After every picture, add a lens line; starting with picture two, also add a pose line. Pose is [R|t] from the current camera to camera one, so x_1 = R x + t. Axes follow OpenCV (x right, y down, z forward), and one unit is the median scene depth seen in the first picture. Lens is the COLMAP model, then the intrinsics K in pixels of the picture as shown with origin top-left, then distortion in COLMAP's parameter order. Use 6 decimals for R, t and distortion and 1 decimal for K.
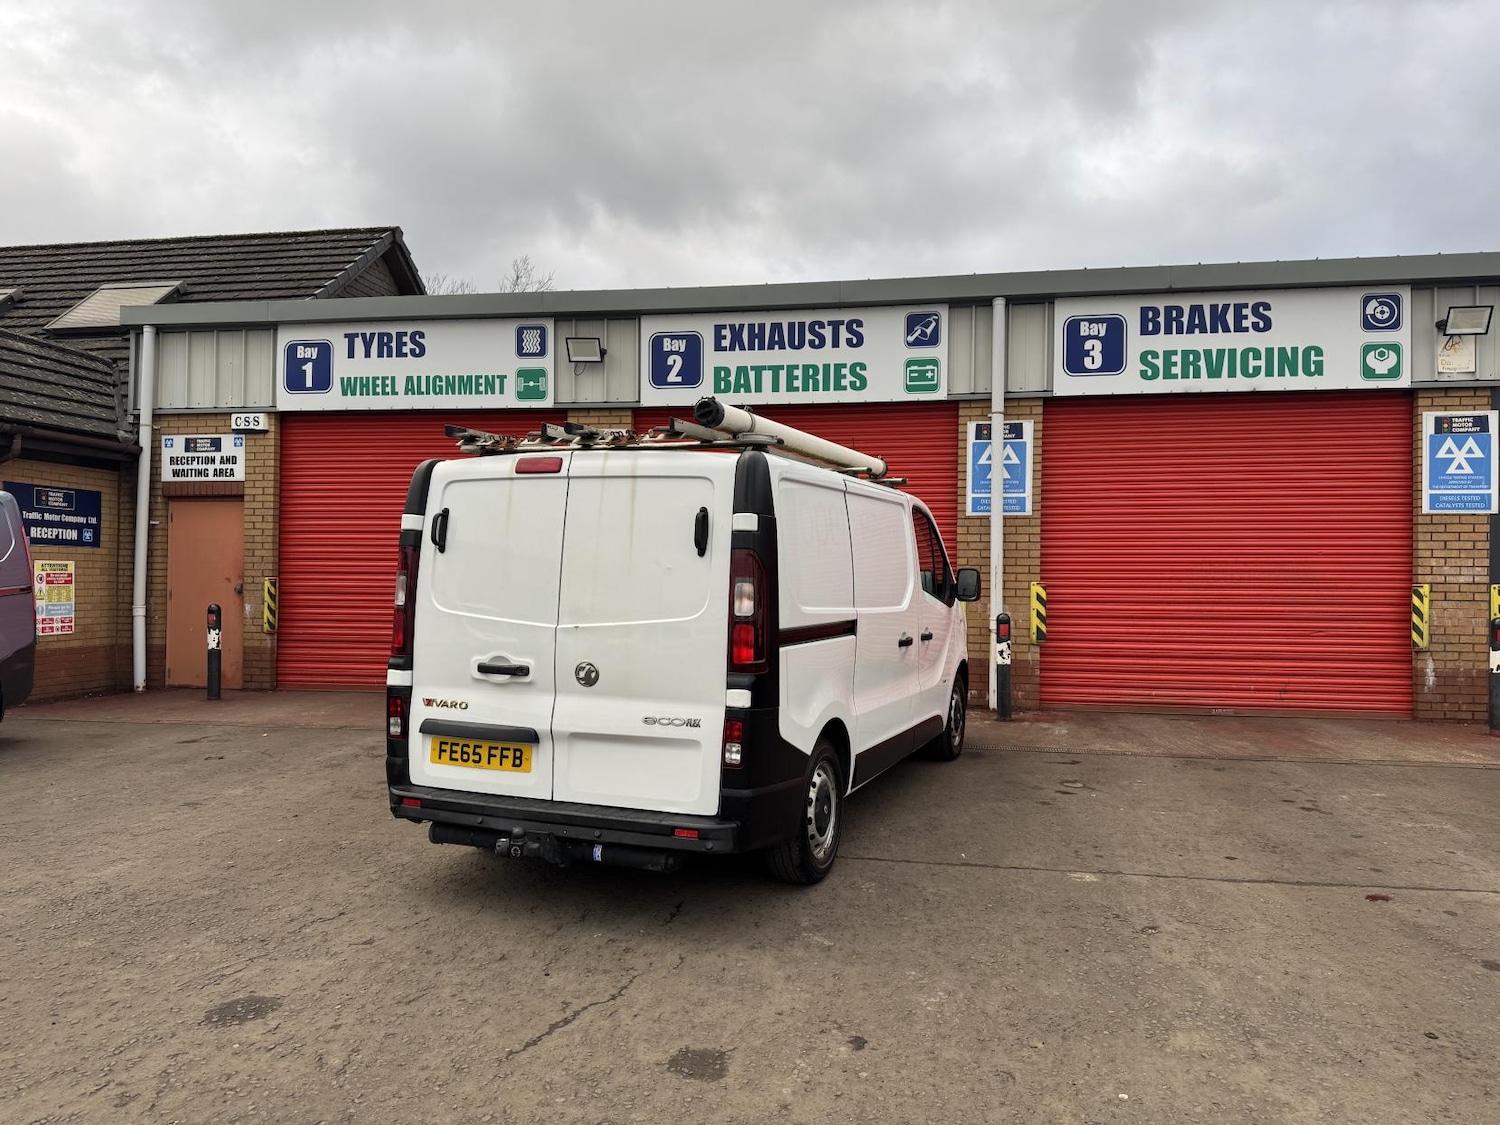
lens RADIAL K [[1042.4, 0, 749.5], [0, 1042.4, 574.7], [0, 0, 1]] dist [0.048691, -0.051038]
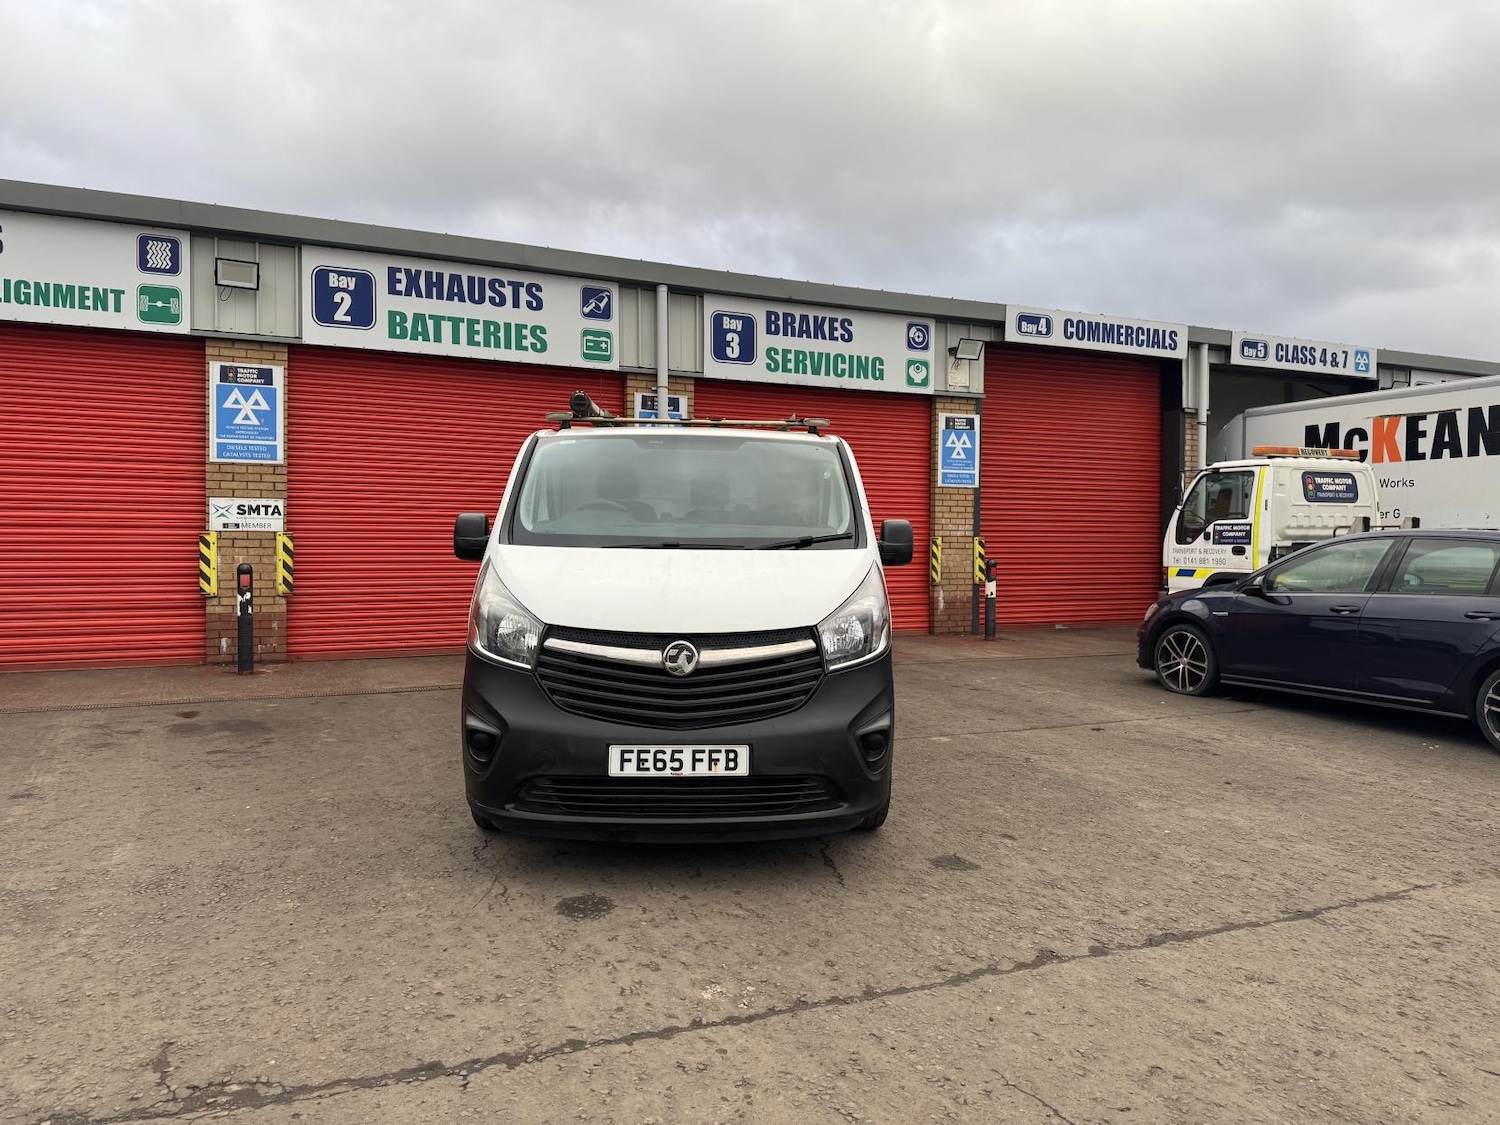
lens RADIAL K [[1042.4, 0, 754.6], [0, 1042.4, 563.6], [0, 0, 1]] dist [0.048691, -0.051038]
pose [[0.825939, -0.012013, 0.563631, -0.330601], [-0.002047, 0.999702, 0.024306, 0.011002], [-0.563756, -0.021229, 0.825669, 0.001849]]
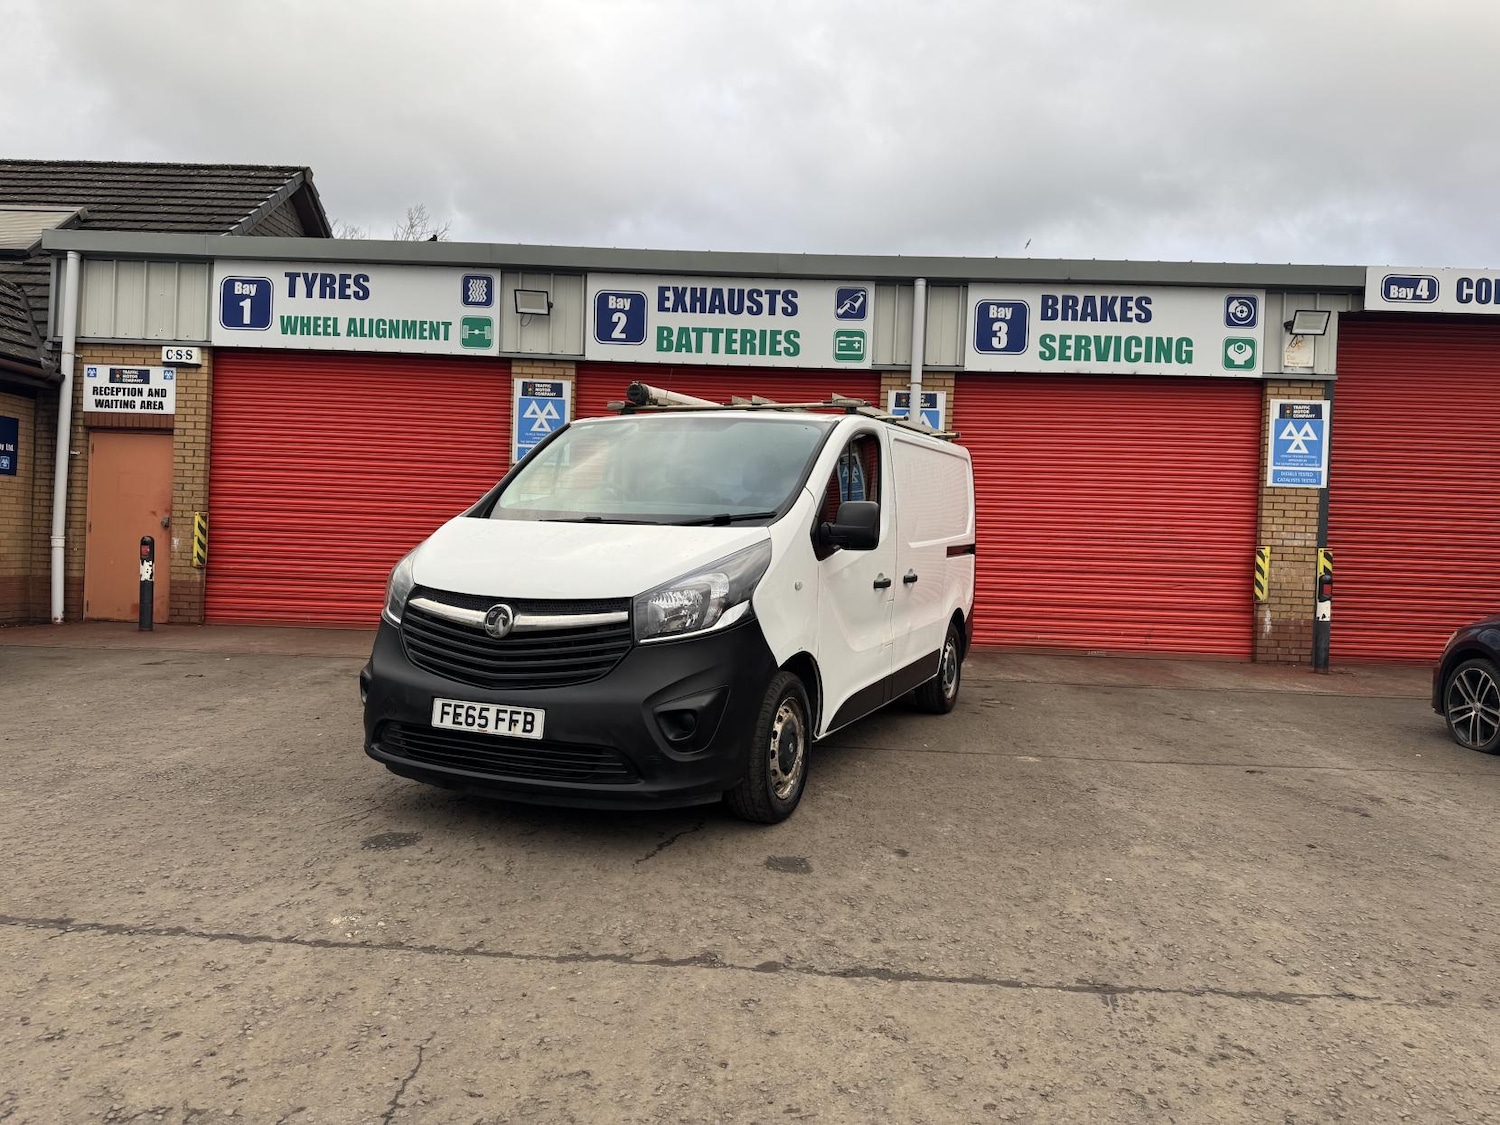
lens RADIAL K [[1042.4, 0, 747.8], [0, 1042.4, 565.0], [0, 0, 1]] dist [0.048691, -0.051038]
pose [[0.990080, 0.025381, 0.138194, -0.090453], [-0.028030, 0.999458, 0.017251, 0.025010], [-0.137681, -0.020954, 0.990255, -0.078997]]
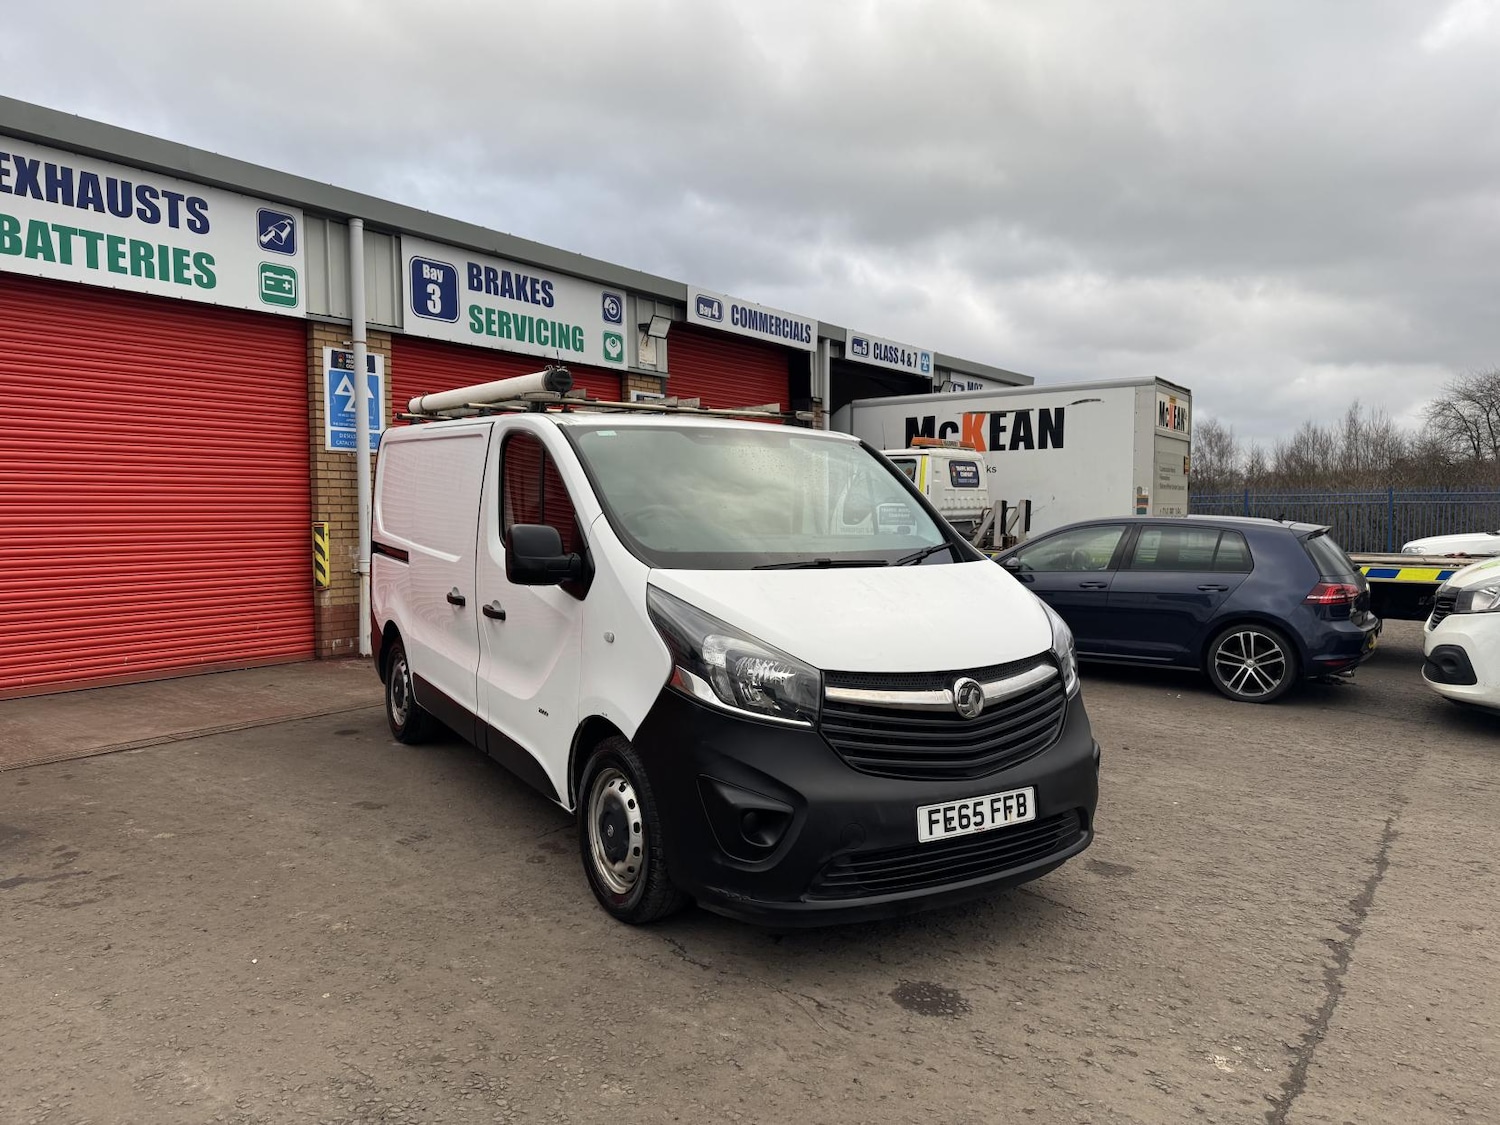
lens RADIAL K [[1042.4, 0, 758.5], [0, 1042.4, 575.5], [0, 0, 1]] dist [0.048691, -0.051038]
pose [[0.436412, -0.062032, 0.897606, -0.483005], [0.001475, 0.997669, 0.068230, -0.009151], [-0.899746, -0.028453, 0.435486, 0.262813]]
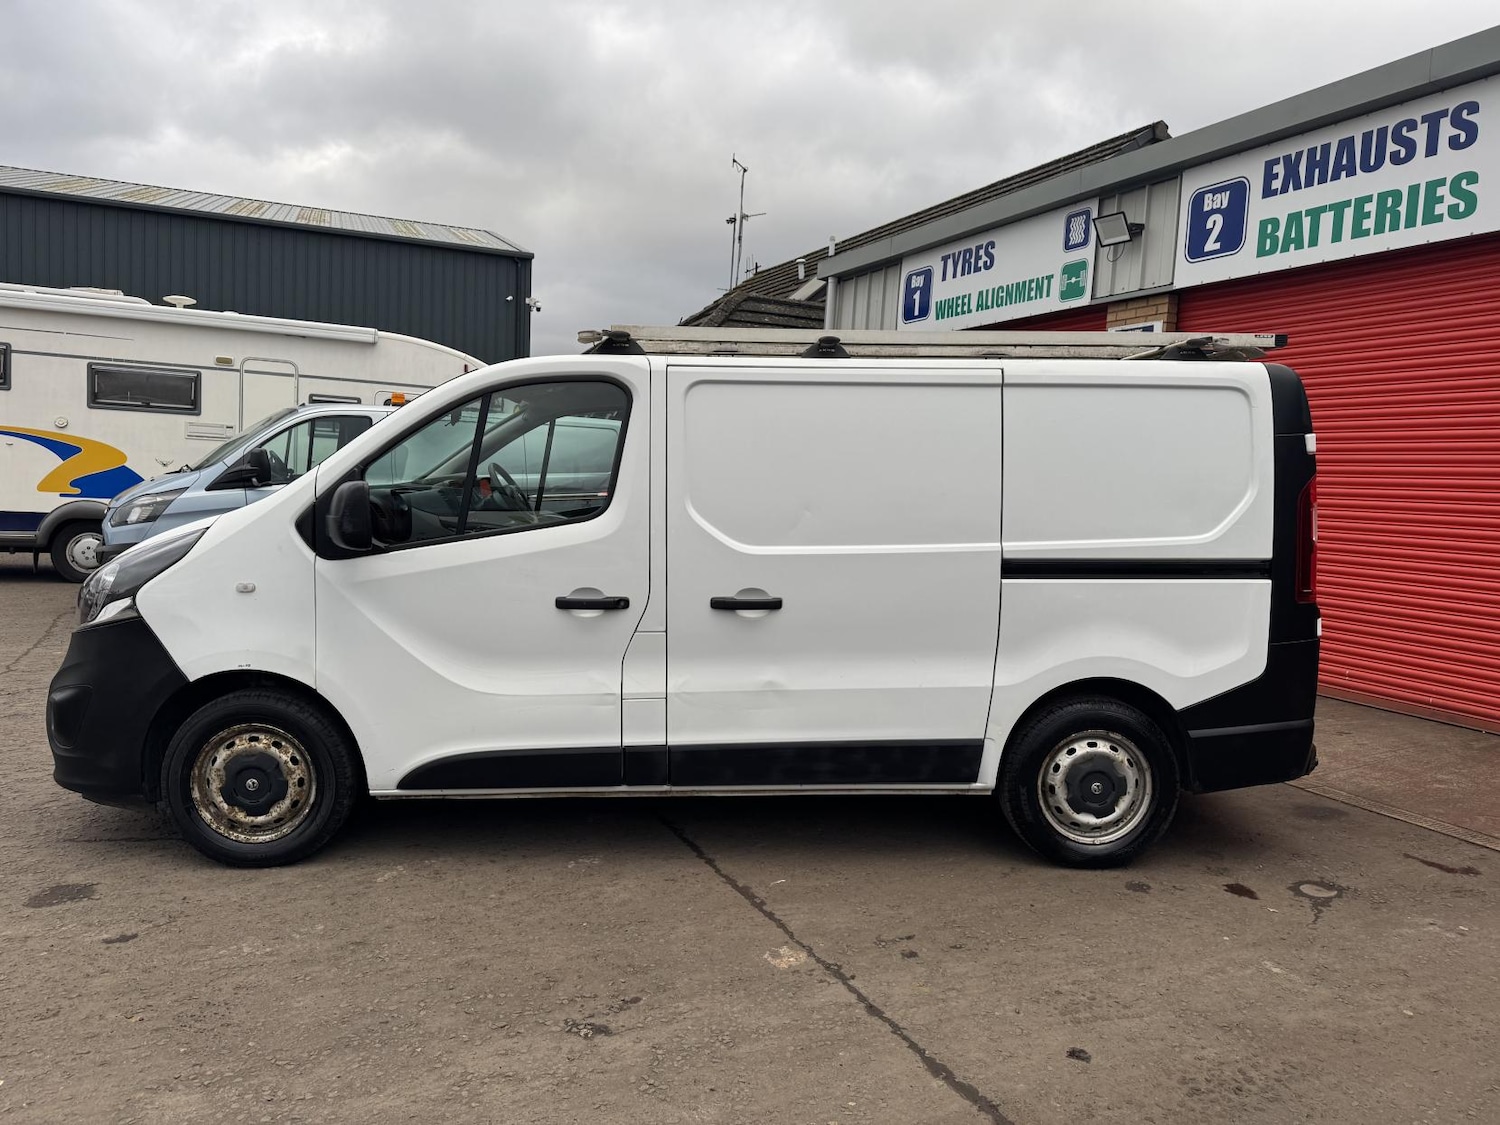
lens RADIAL K [[1042.4, 0, 750.6], [0, 1042.4, 566.1], [0, 0, 1]] dist [0.048691, -0.051038]
pose [[0.574166, 0.086321, -0.814176, 0.410979], [-0.039419, 0.996188, 0.077819, -0.002579], [0.817789, -0.012588, 0.575380, 0.307083]]
